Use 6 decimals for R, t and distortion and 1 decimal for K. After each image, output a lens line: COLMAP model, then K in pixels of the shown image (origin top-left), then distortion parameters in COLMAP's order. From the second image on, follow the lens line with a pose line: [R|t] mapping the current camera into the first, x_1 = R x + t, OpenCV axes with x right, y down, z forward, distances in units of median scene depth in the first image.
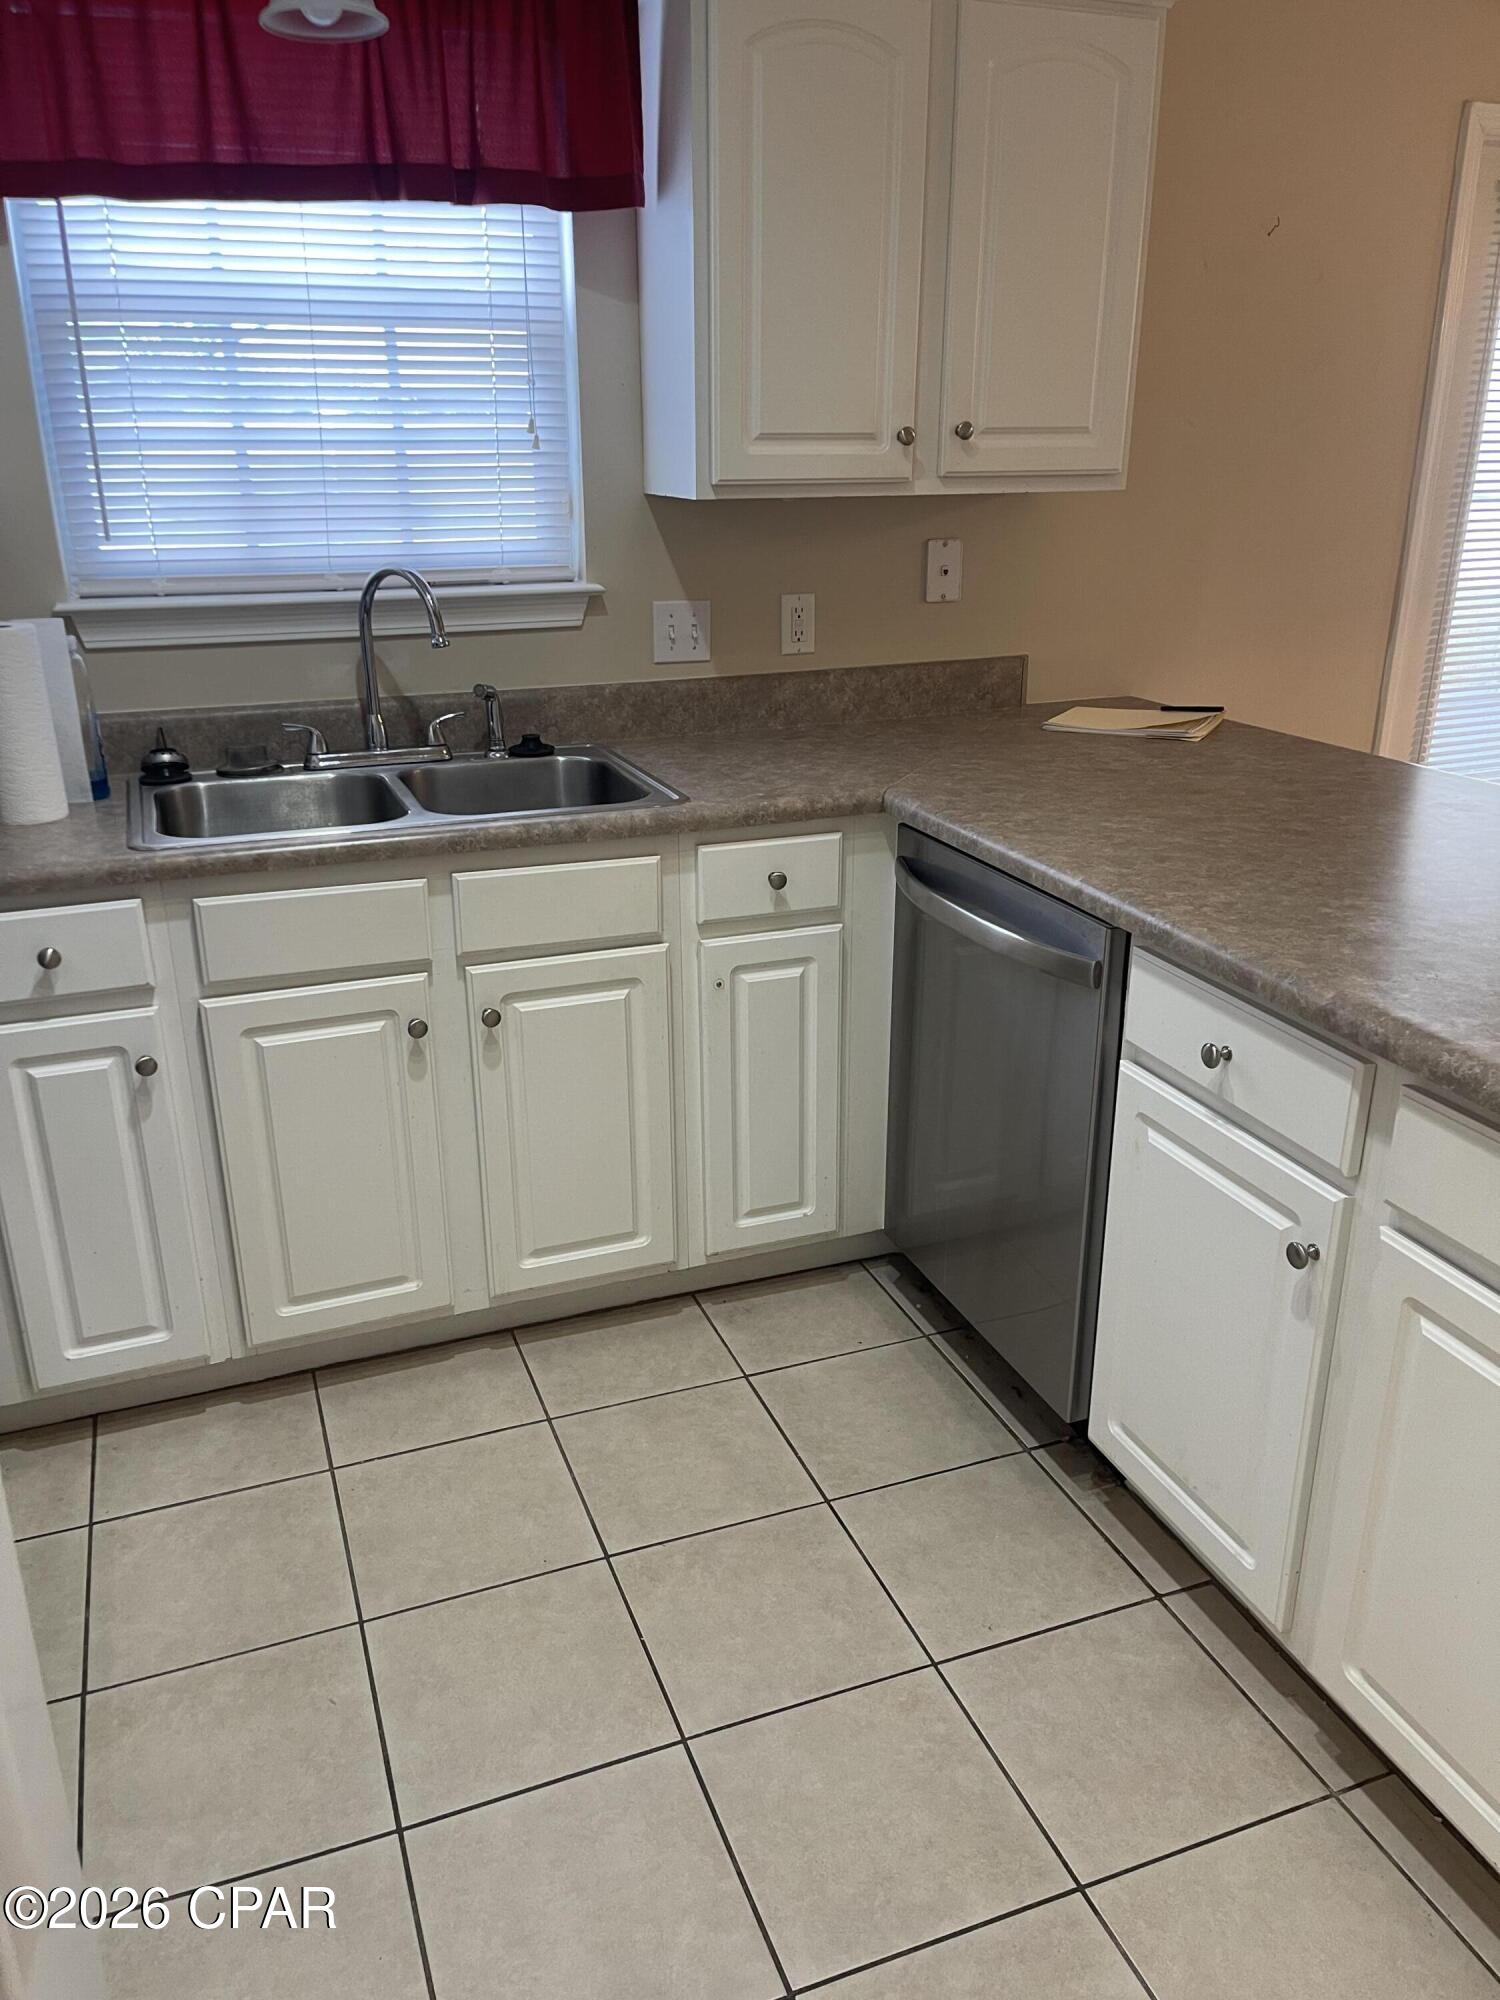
lens RADIAL K [[1519.8, 0, 747.4], [0, 1519.8, 1019.6], [0, 0, 1]] dist [0.048424, -0.045290]
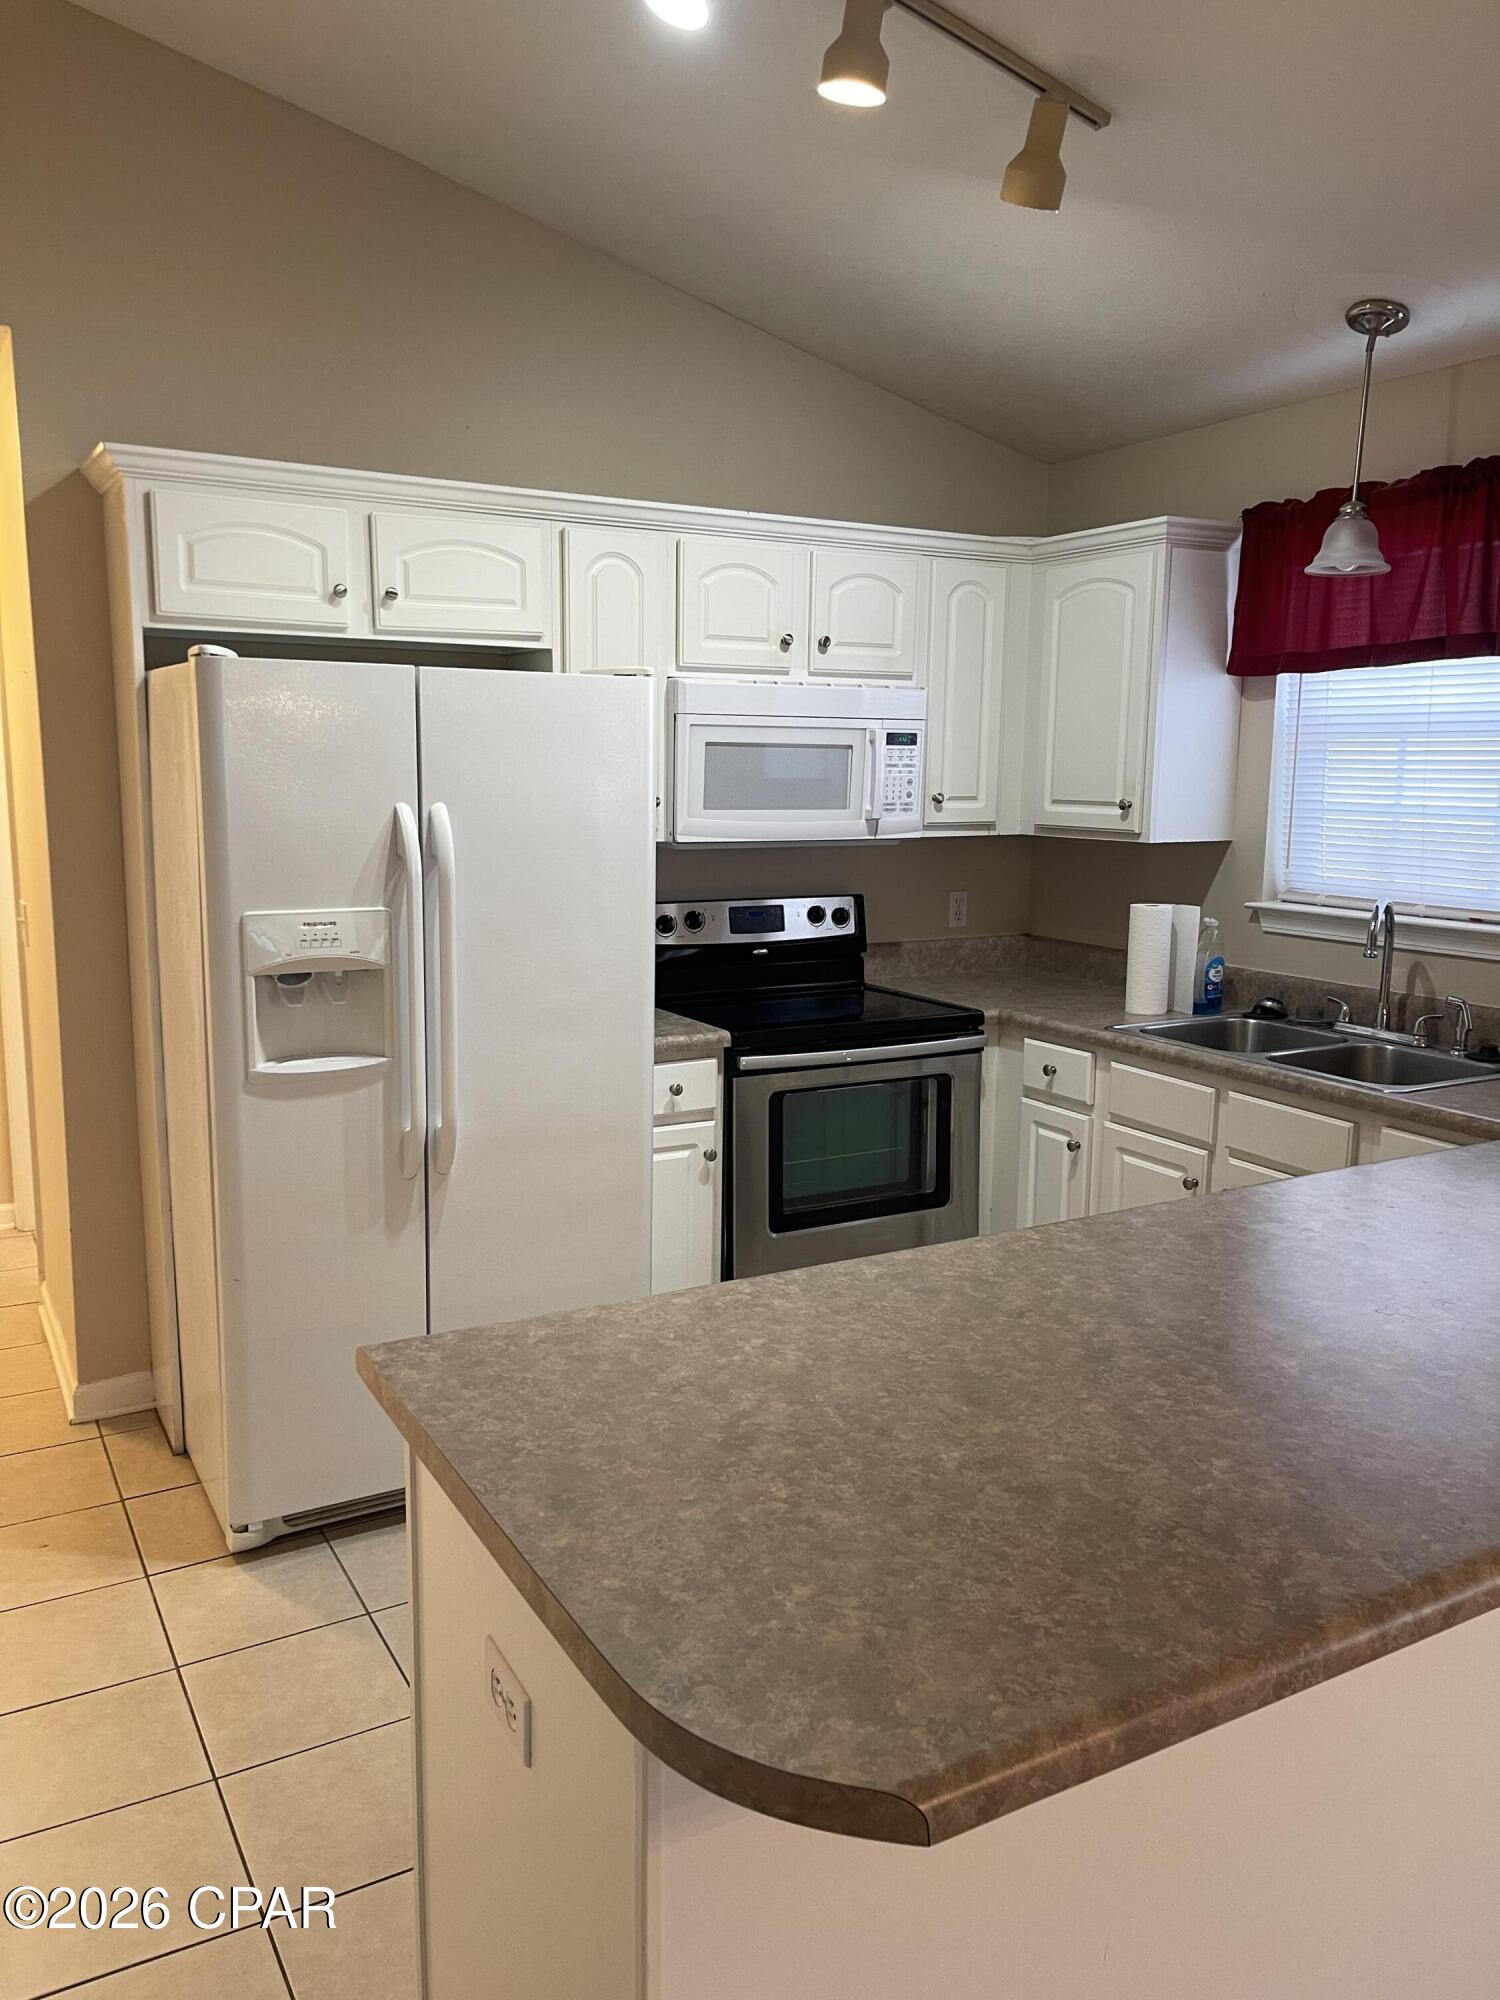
lens RADIAL K [[1465.4, 0, 709.6], [0, 1465.4, 994.5], [0, 0, 1]] dist [0.042194, -0.038545]
pose [[0.131694, 0.158290, -0.978571, 1.027348], [-0.363056, 0.926280, 0.100972, -0.131414], [0.922414, 0.341979, 0.179454, 0.226917]]
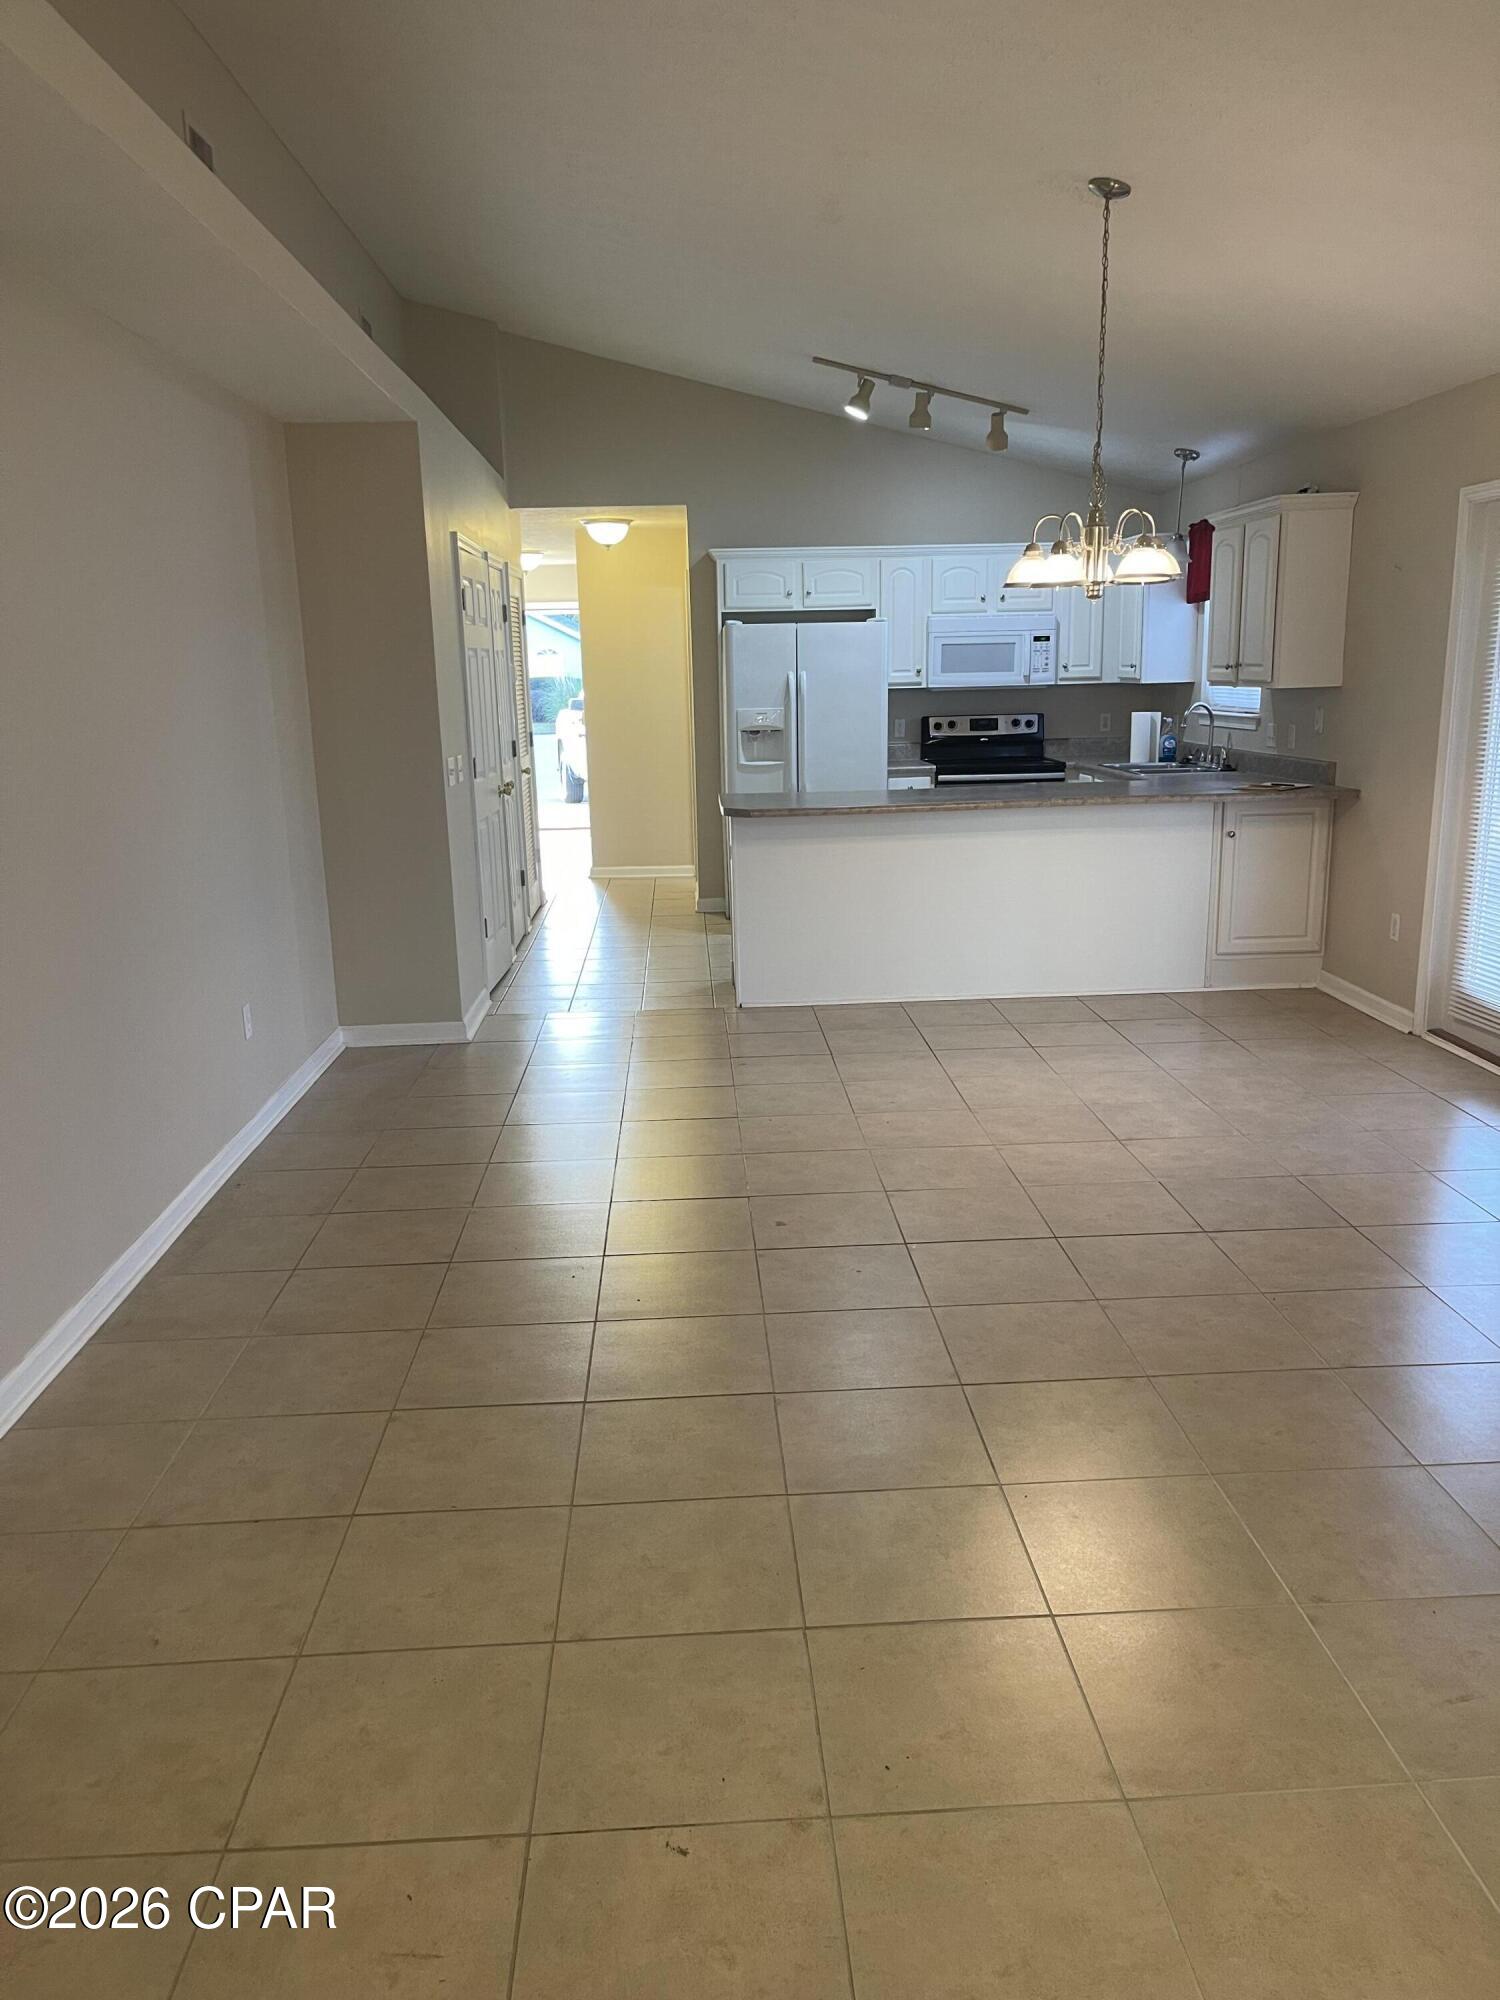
lens RADIAL K [[1514.0, 0, 755.5], [0, 1514.0, 1036.8], [0, 0, 1]] dist [0.049955, -0.046259]
pose [[-0.311379, 0.238541, -0.919859, 3.219041], [-0.315988, 0.886910, 0.336961, -0.464171], [0.896211, 0.395587, -0.200789, 1.093383]]
